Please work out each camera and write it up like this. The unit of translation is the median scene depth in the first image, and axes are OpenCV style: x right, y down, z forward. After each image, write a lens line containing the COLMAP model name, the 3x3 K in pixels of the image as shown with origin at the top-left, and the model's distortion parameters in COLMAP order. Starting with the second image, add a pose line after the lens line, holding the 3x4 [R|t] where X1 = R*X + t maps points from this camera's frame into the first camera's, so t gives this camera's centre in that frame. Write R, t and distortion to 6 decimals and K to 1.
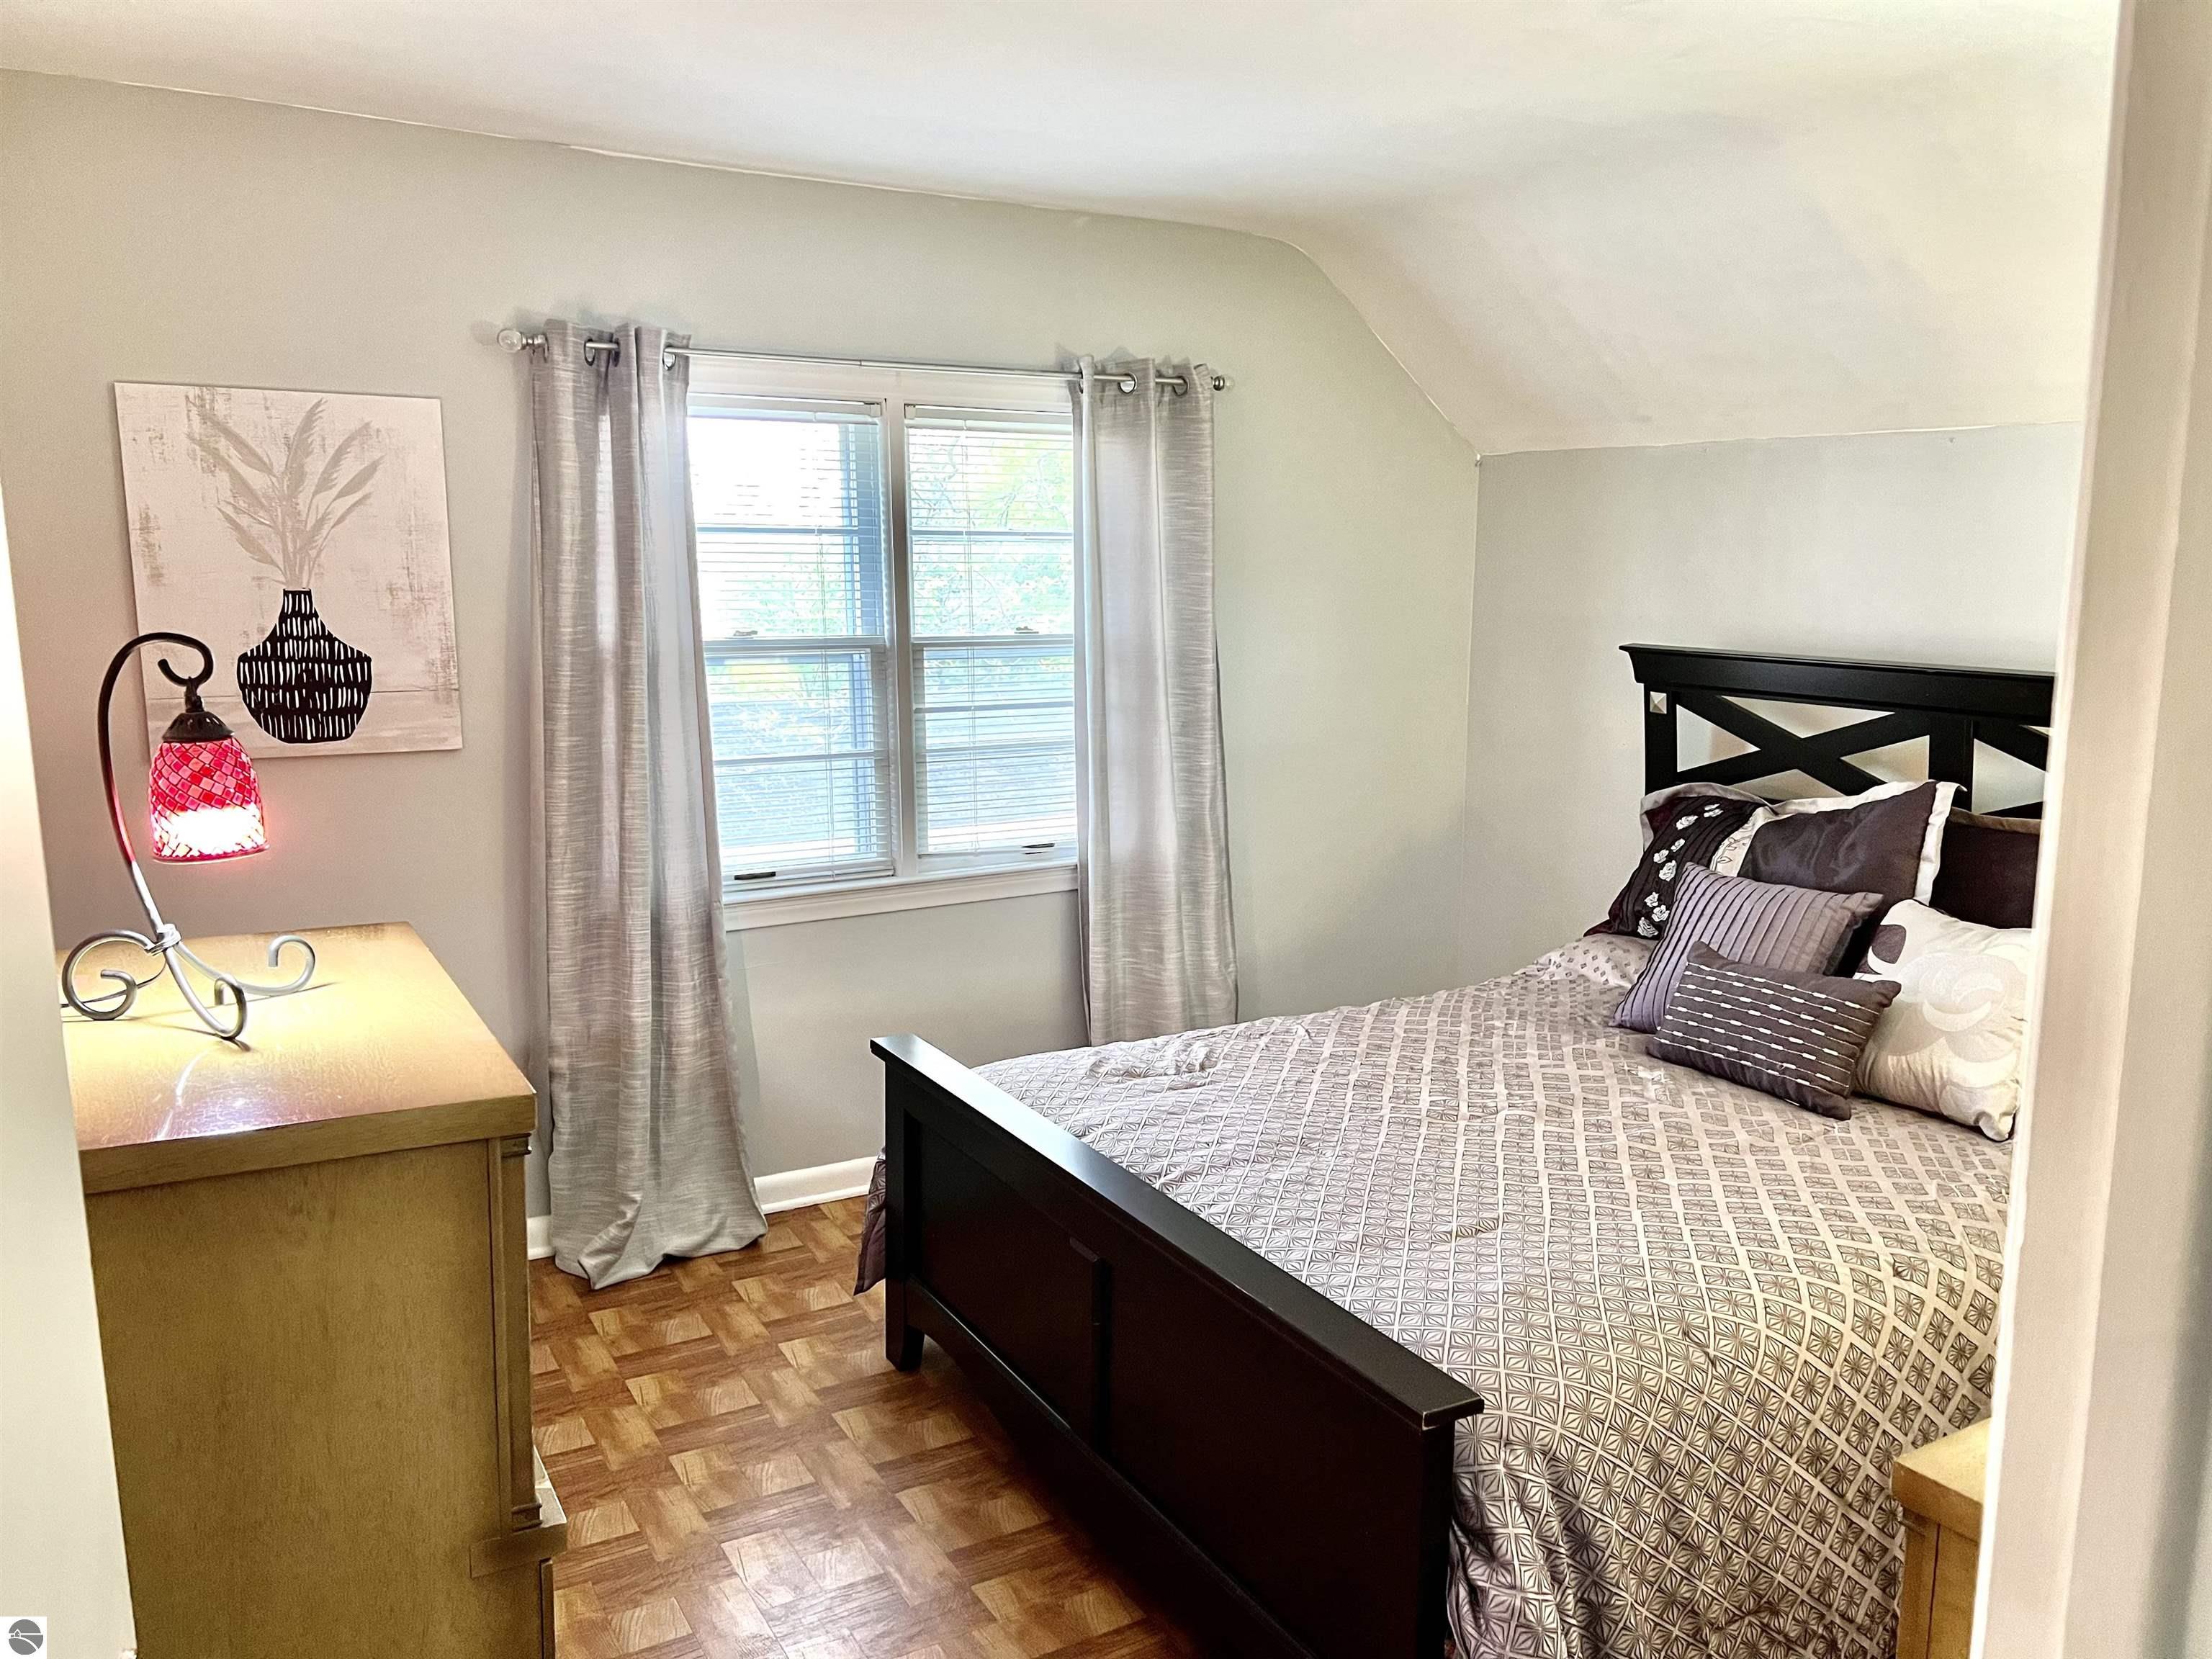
lens RADIAL K [[1632.7, 0, 1106.0], [0, 1632.7, 829.5], [0, 0, 1]] dist [-0.001337, 0.000969]
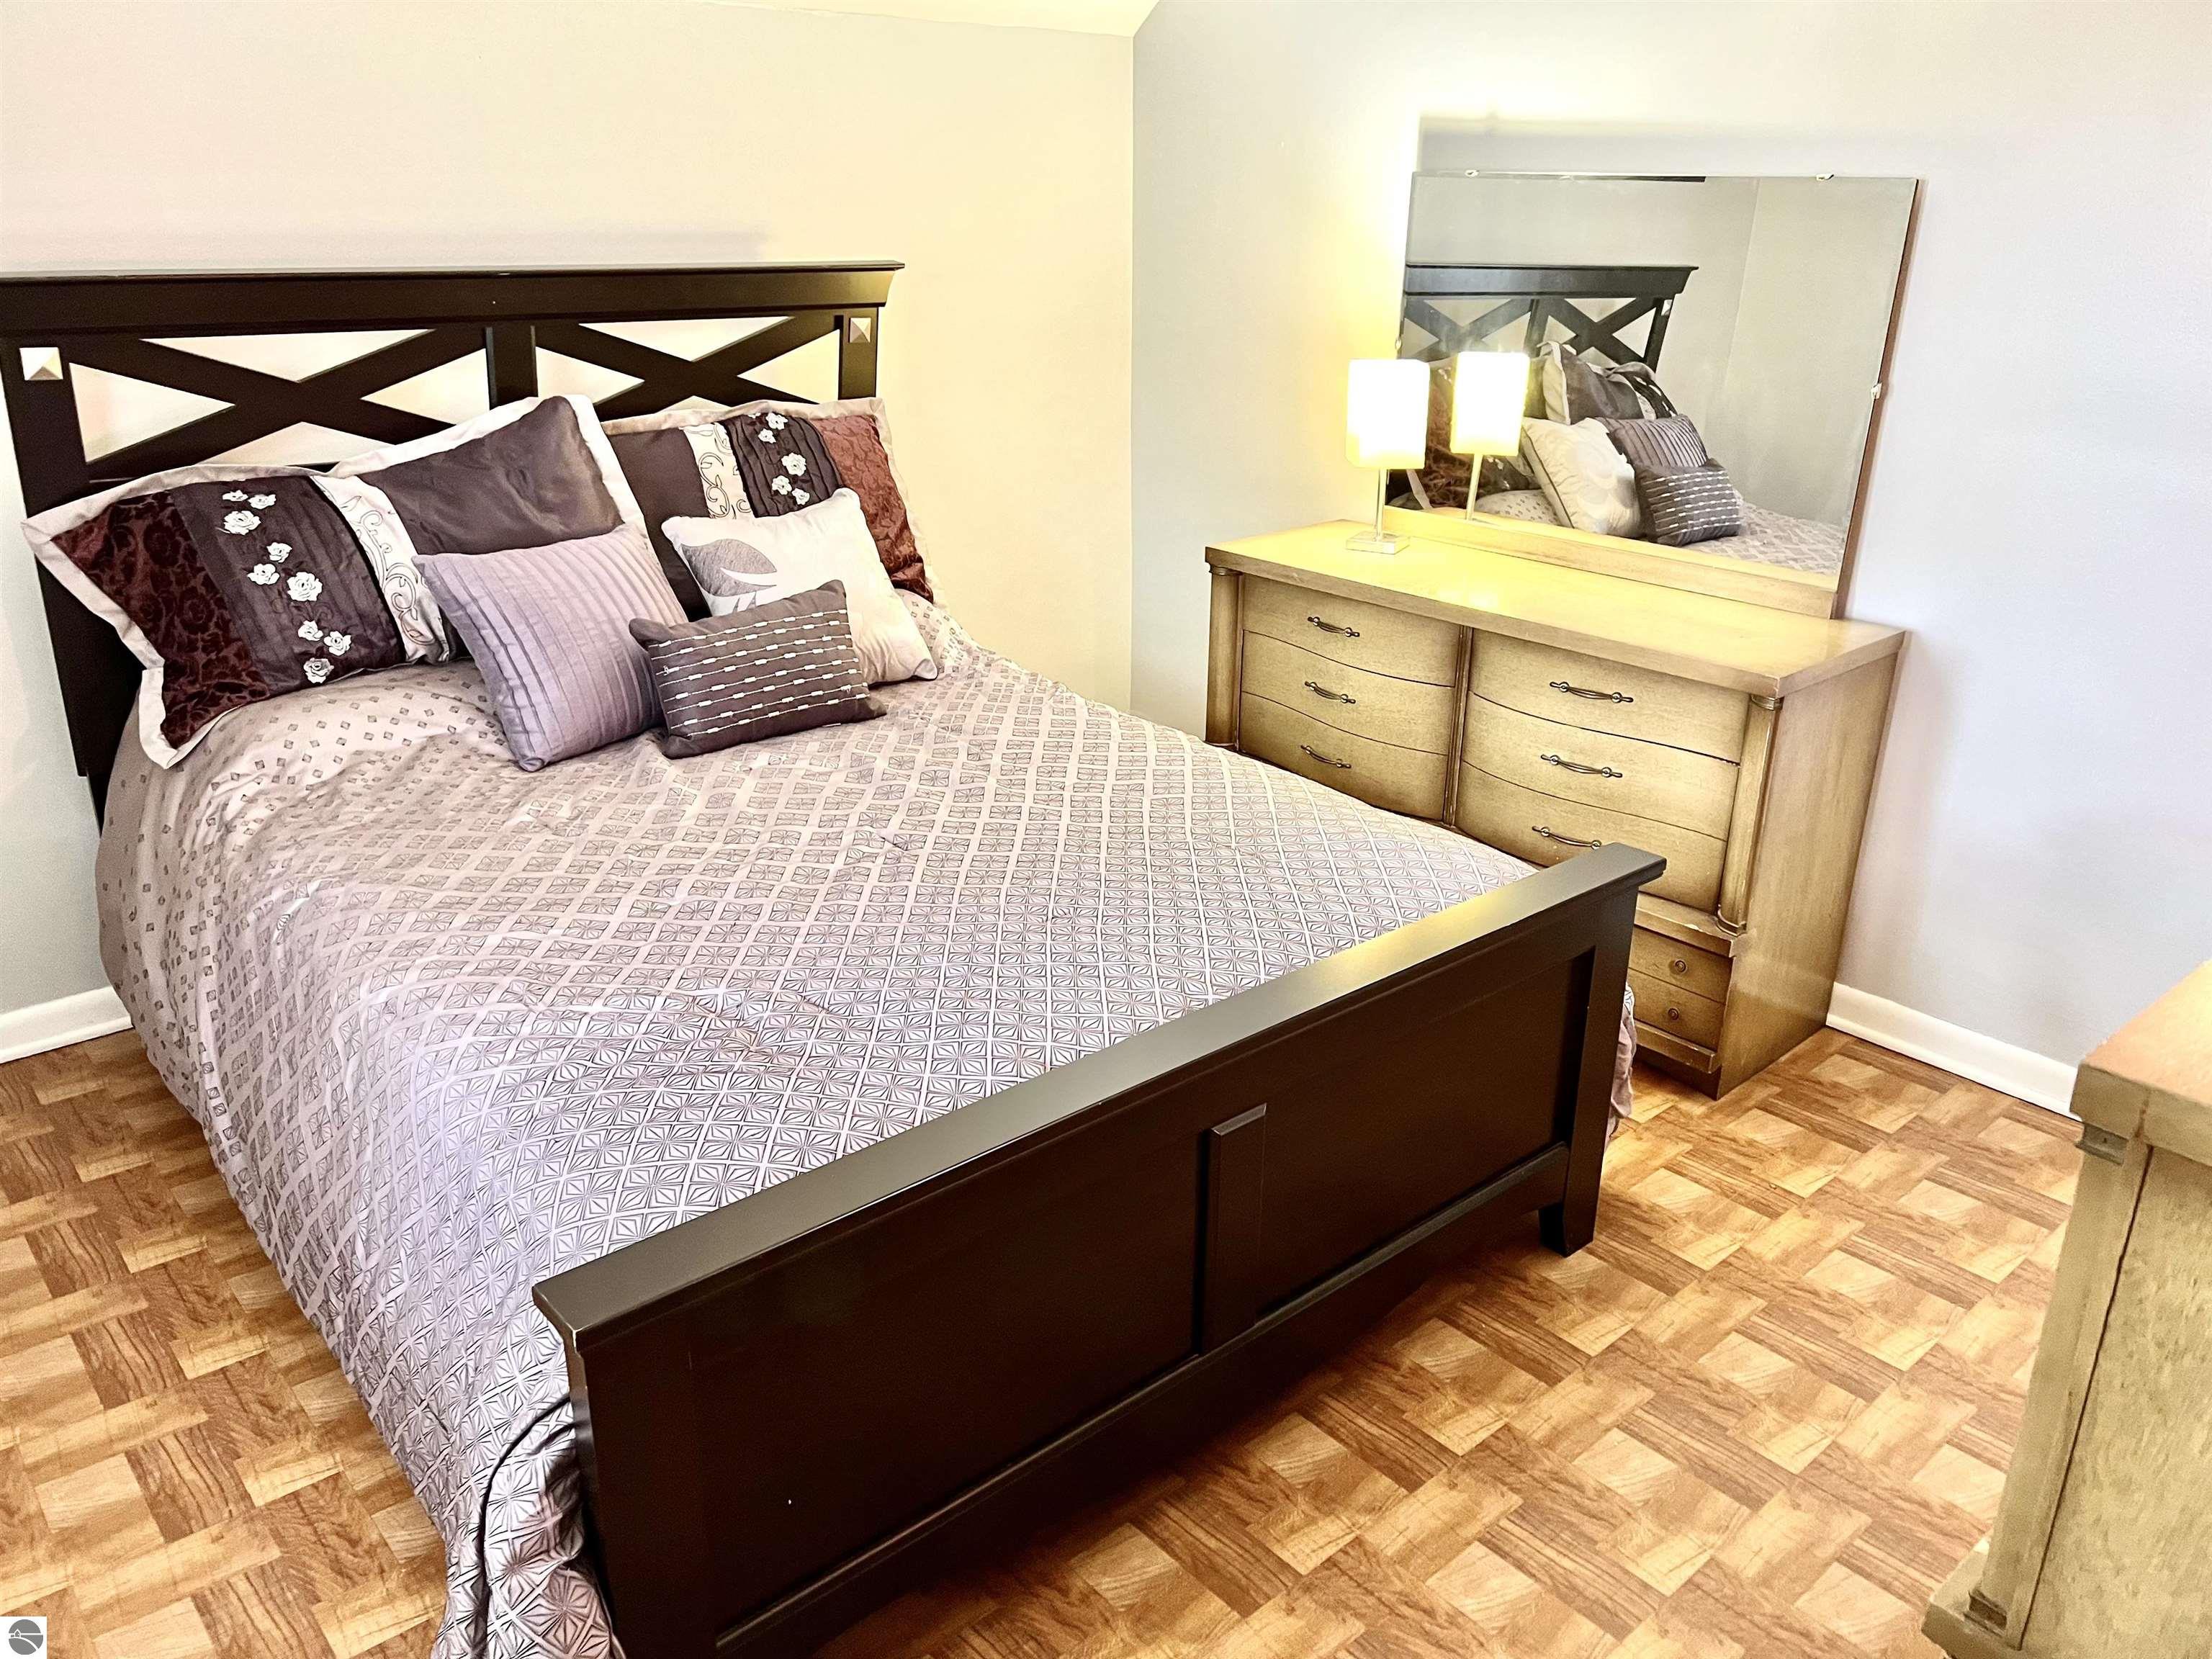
lens RADIAL K [[1669.3, 0, 1104.4], [0, 1669.3, 777.3], [0, 0, 1]] dist [0.015914, 0.004089]
pose [[-0.207546, -0.345283, 0.915262, -0.594804], [0.123079, 0.918983, 0.374596, -0.176992], [-0.970451, 0.190396, -0.148234, 1.017865]]
